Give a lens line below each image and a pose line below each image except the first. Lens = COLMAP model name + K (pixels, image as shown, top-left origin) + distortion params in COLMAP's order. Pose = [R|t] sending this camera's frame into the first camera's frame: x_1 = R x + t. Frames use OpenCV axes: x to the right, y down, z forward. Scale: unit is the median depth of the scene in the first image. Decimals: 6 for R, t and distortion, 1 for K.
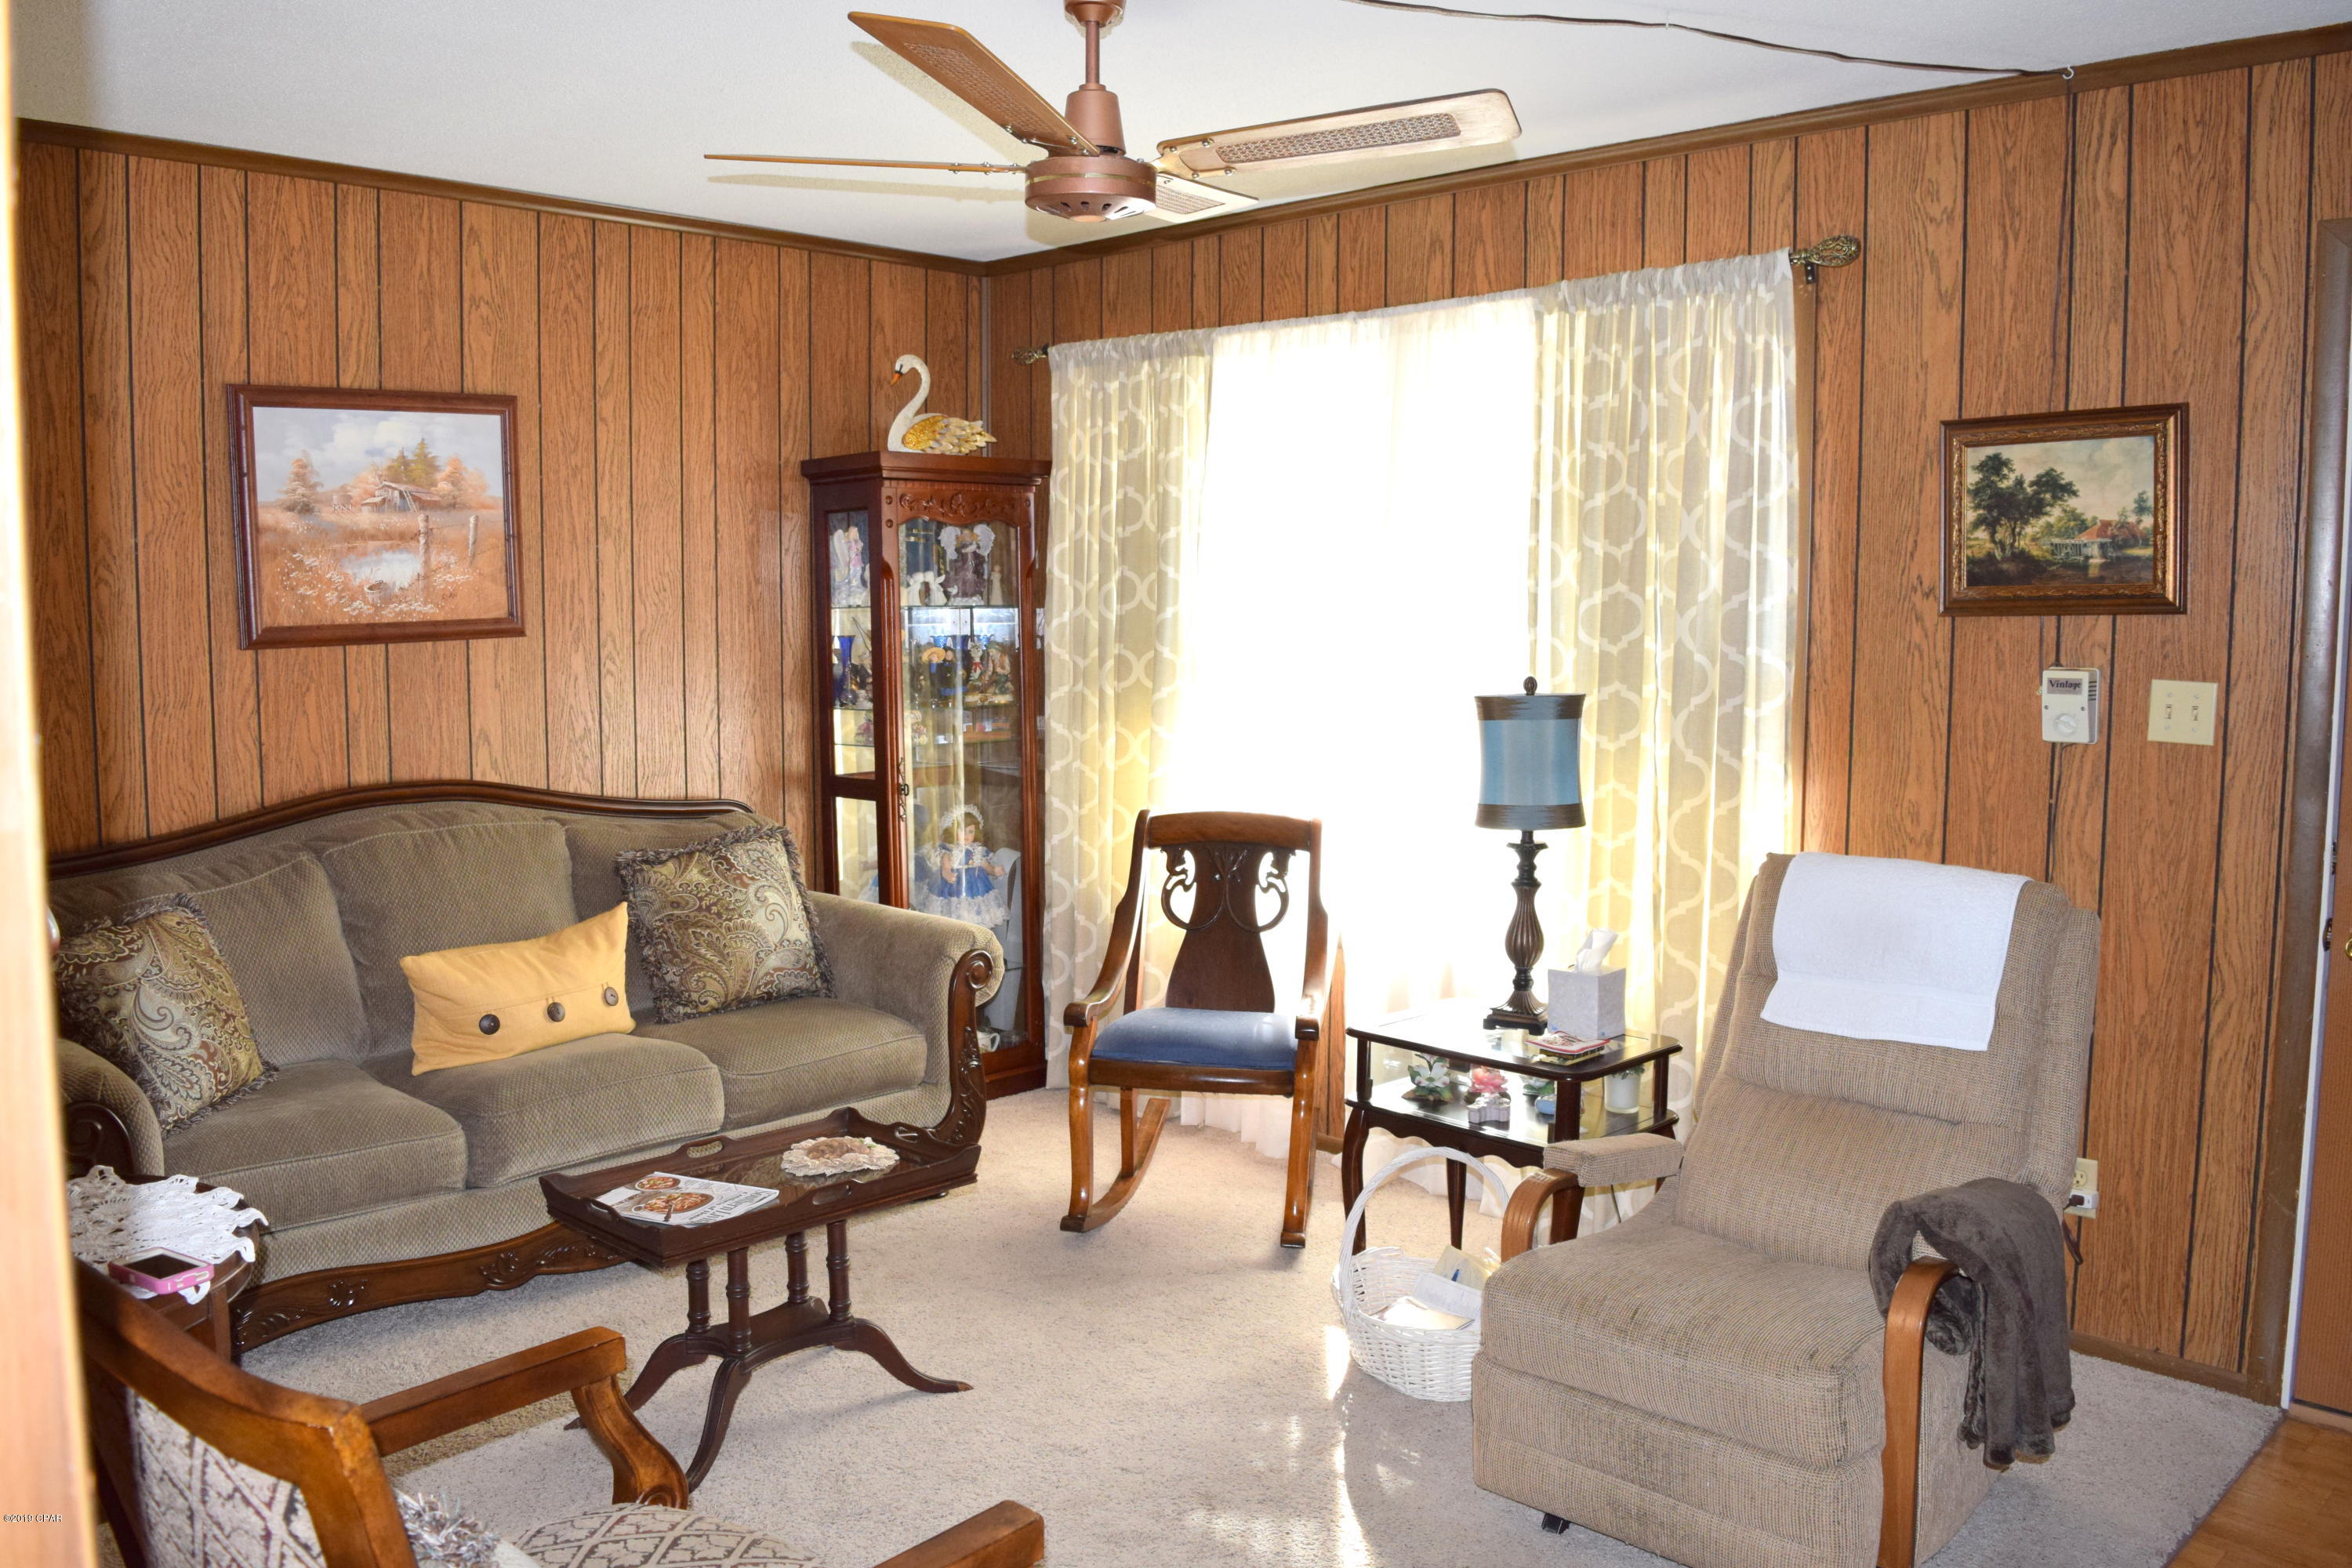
lens RADIAL K [[1888.1, 0, 1176.0], [0, 1888.1, 784.0], [0, 0, 1]] dist [-0.086305, 0.004574]
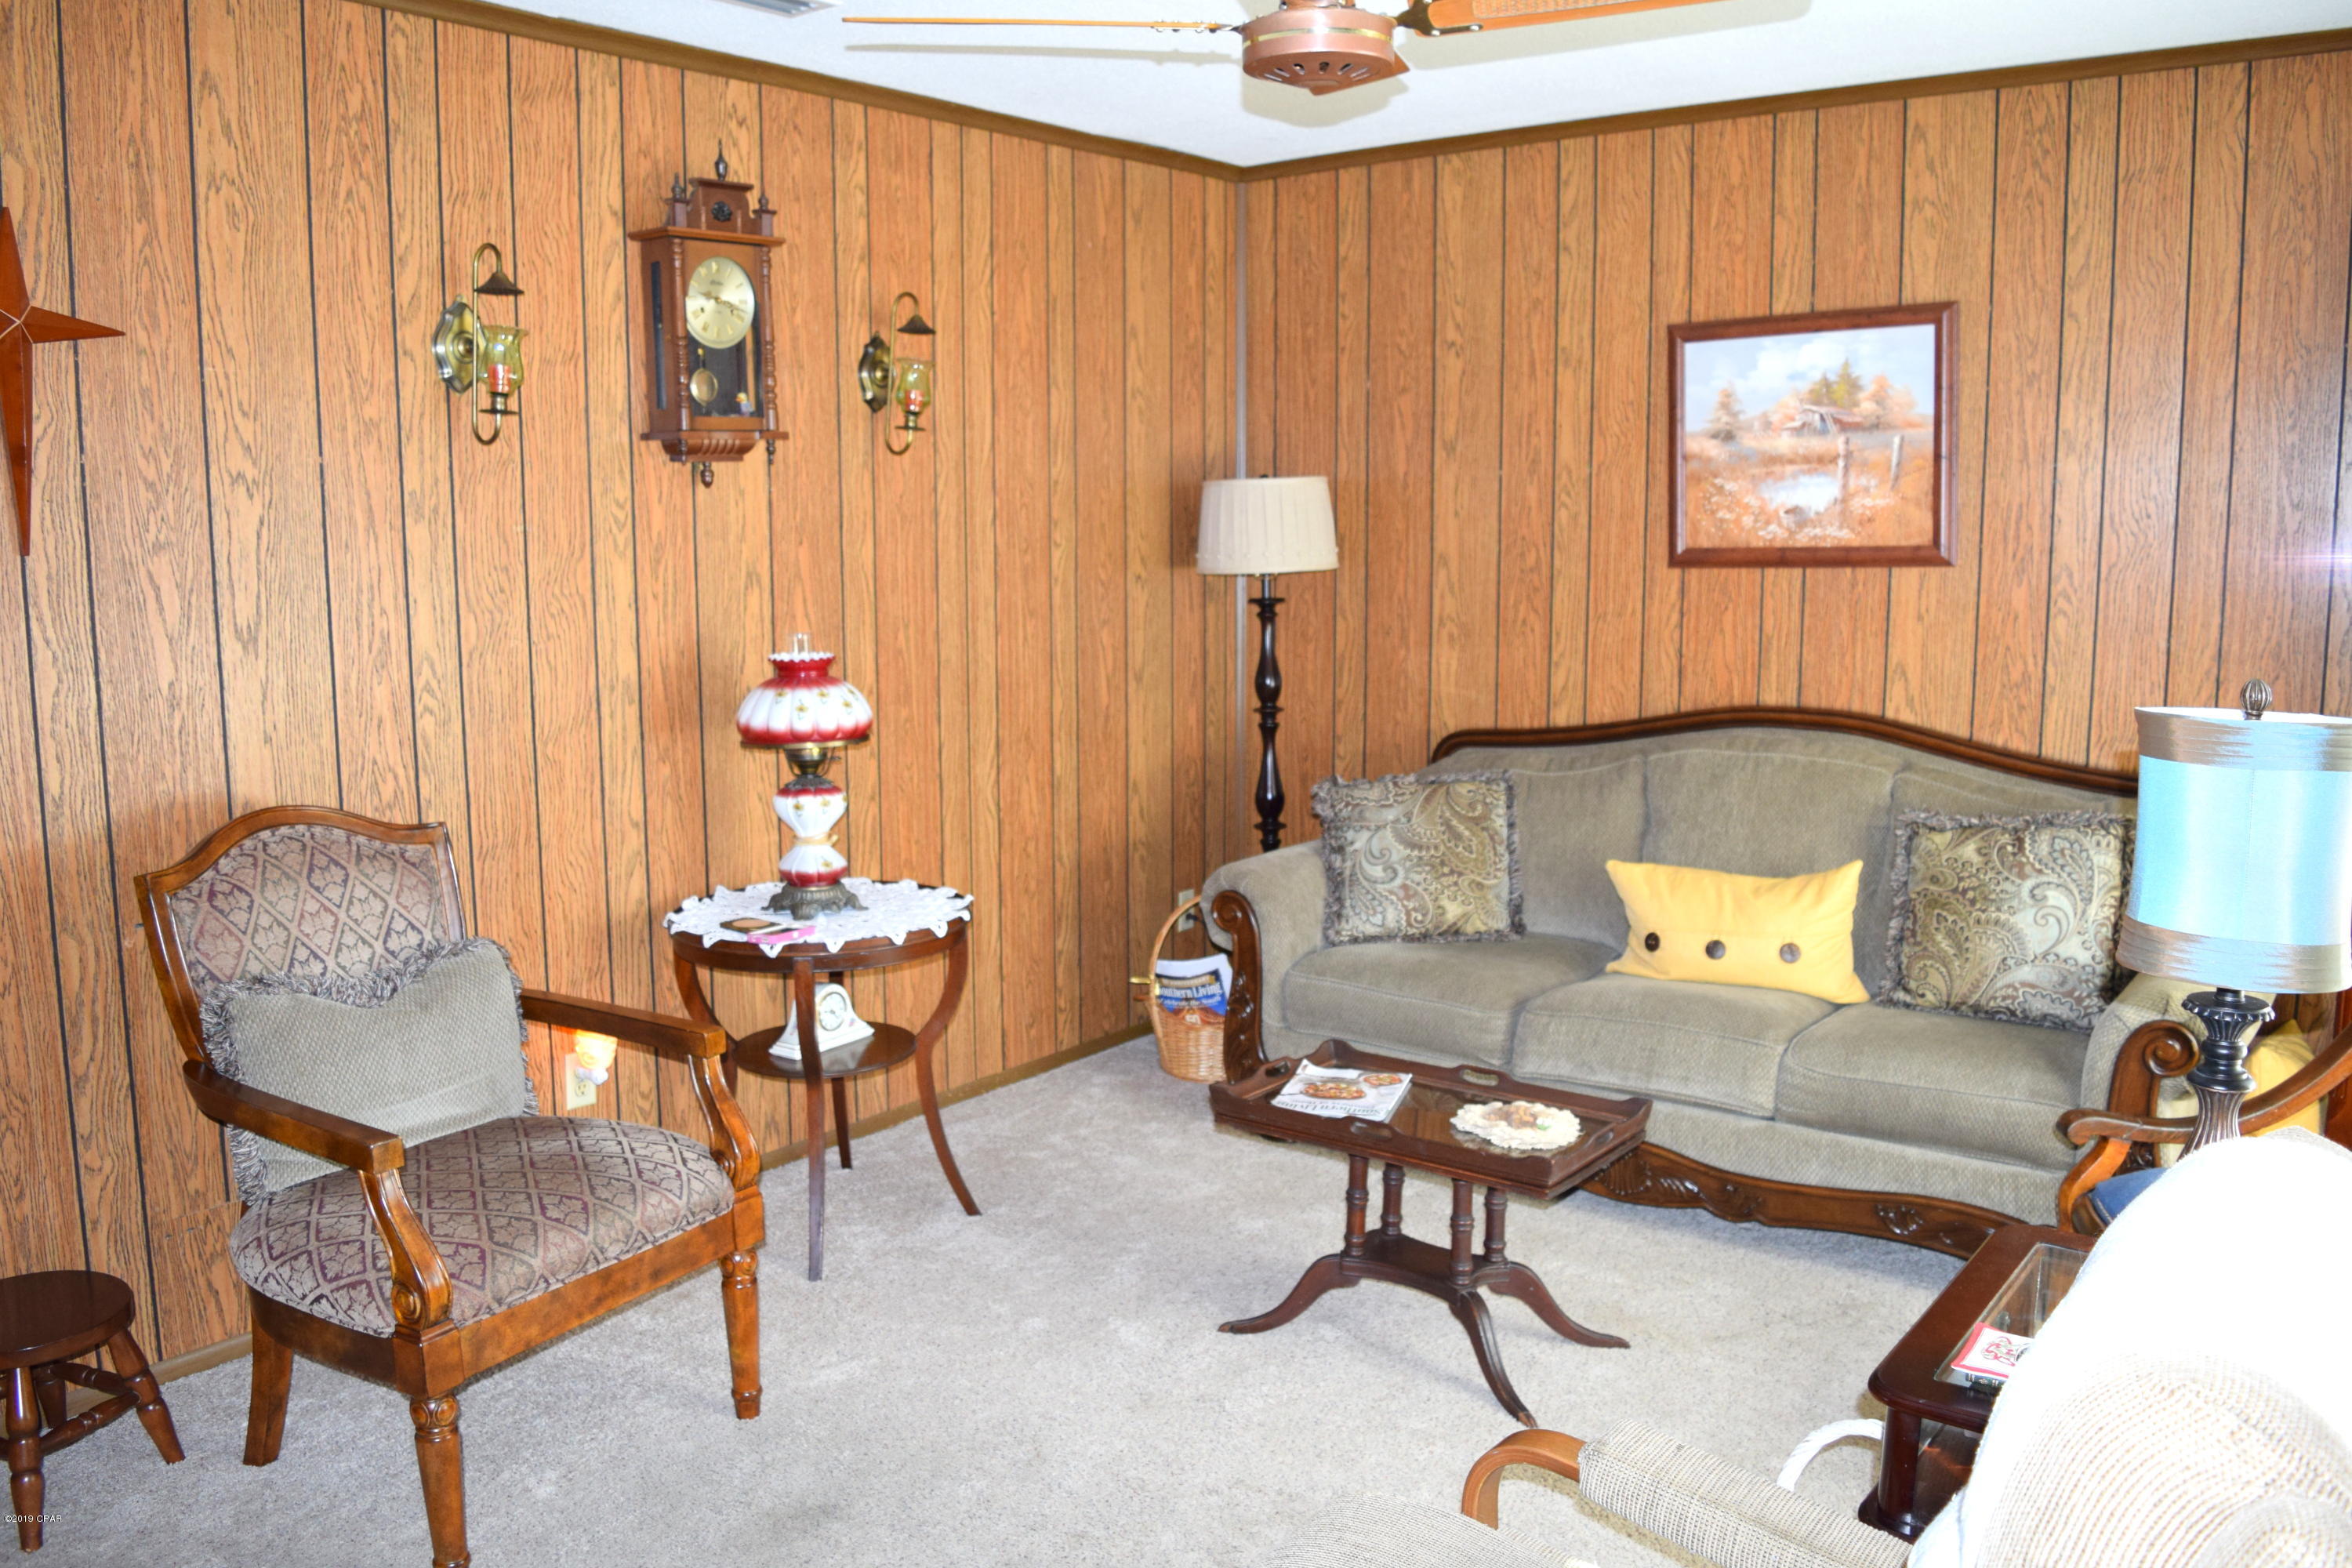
lens RADIAL K [[1888.1, 0, 1176.0], [0, 1888.1, 784.0], [0, 0, 1]] dist [-0.086305, 0.004574]
pose [[0.109975, 0.133919, -0.984871, 0.543634], [-0.096557, 0.987634, 0.123513, -0.052272], [0.989233, 0.081513, 0.121546, 0.553014]]
